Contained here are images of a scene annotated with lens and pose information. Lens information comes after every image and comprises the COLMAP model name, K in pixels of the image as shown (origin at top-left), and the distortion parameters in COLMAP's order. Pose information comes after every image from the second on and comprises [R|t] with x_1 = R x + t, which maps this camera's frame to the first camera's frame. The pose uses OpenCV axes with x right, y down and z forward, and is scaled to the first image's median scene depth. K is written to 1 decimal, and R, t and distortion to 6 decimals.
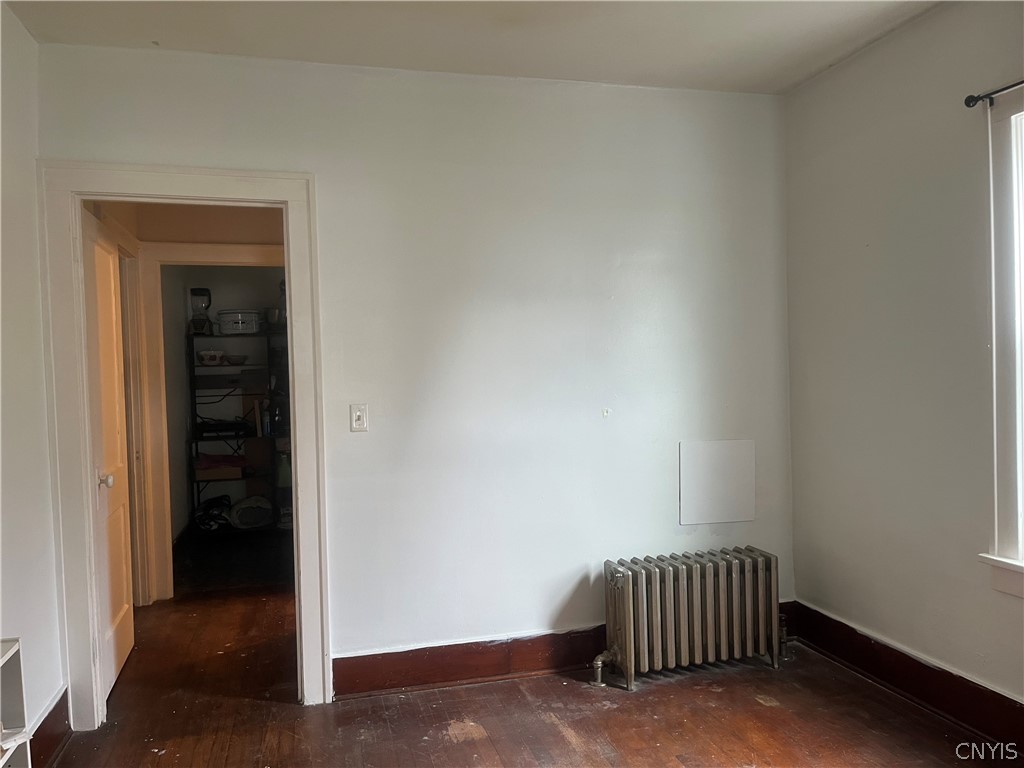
lens RADIAL K [[776.5, 0, 512.0], [0, 776.5, 384.0], [0, 0, 1]] dist [0.040673, -0.080471]
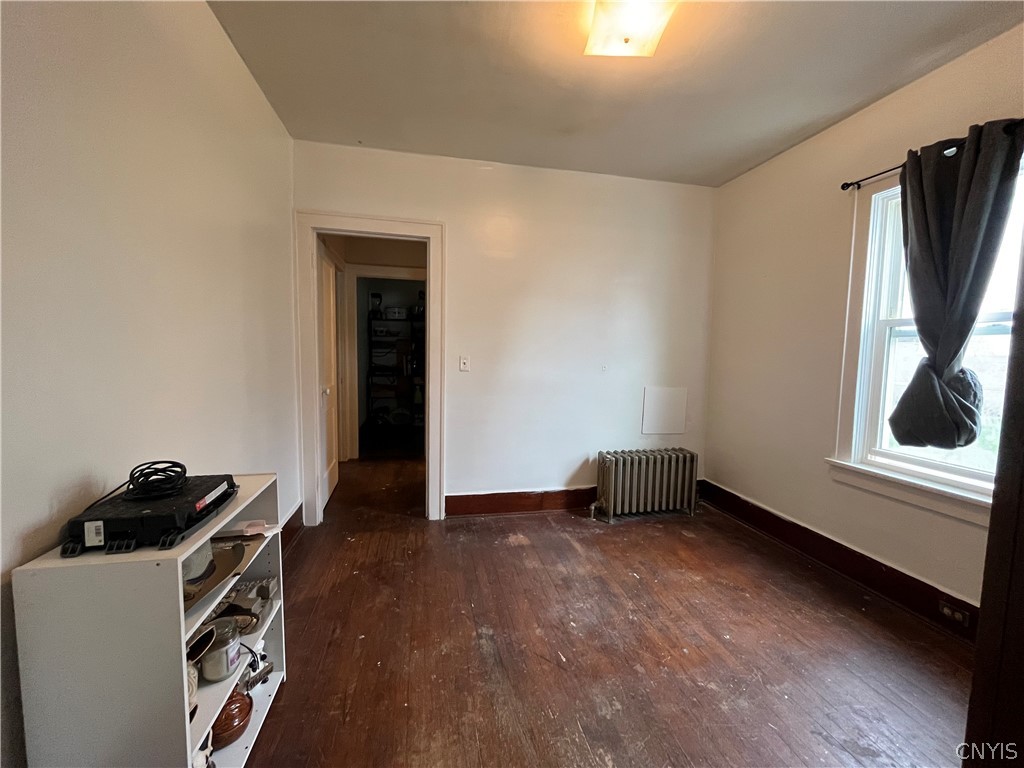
lens RADIAL K [[410.1, 0, 511.0], [0, 410.1, 380.9], [0, 0, 1]] dist [-0.021752, -0.000002]
pose [[0.997649, 0.048989, -0.047918, -0.044199], [-0.046411, 0.997488, 0.053509, 0.027691], [0.050419, -0.051159, 0.997417, 0.073124]]
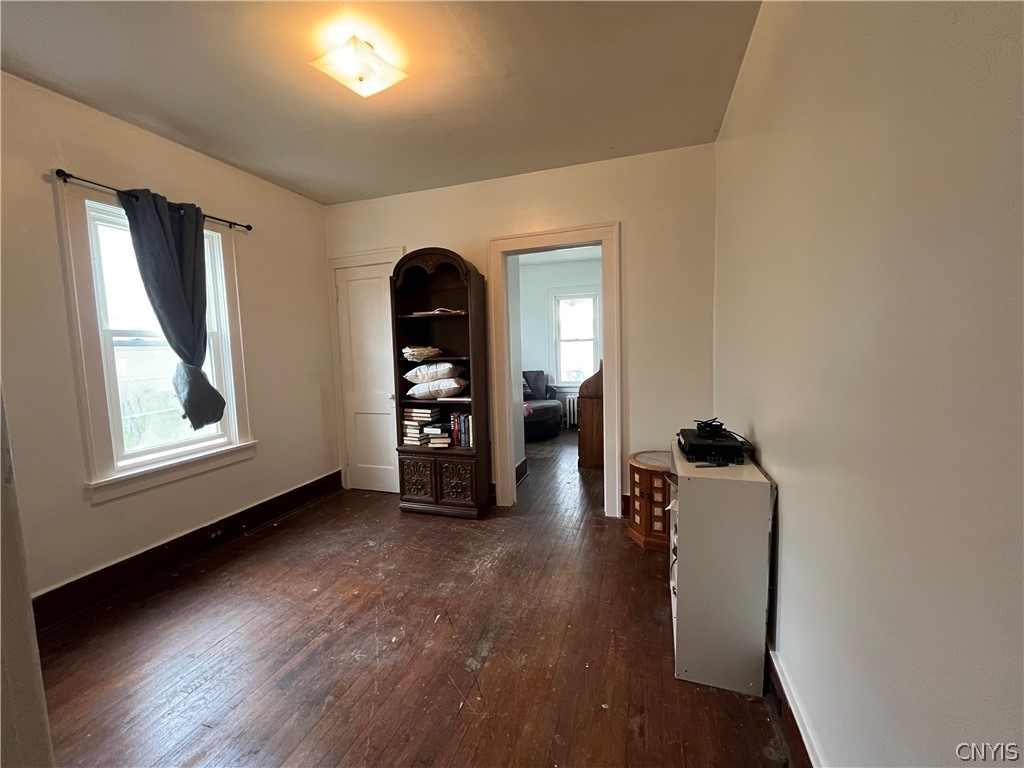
lens RADIAL K [[410.1, 0, 511.0], [0, 410.1, 380.9], [0, 0, 1]] dist [-0.021752, -0.000002]
pose [[-0.834196, 0.006429, 0.551431, -0.412084], [0.063091, 0.994479, 0.083848, 0.006692], [-0.547848, 0.104736, -0.829996, 0.971384]]
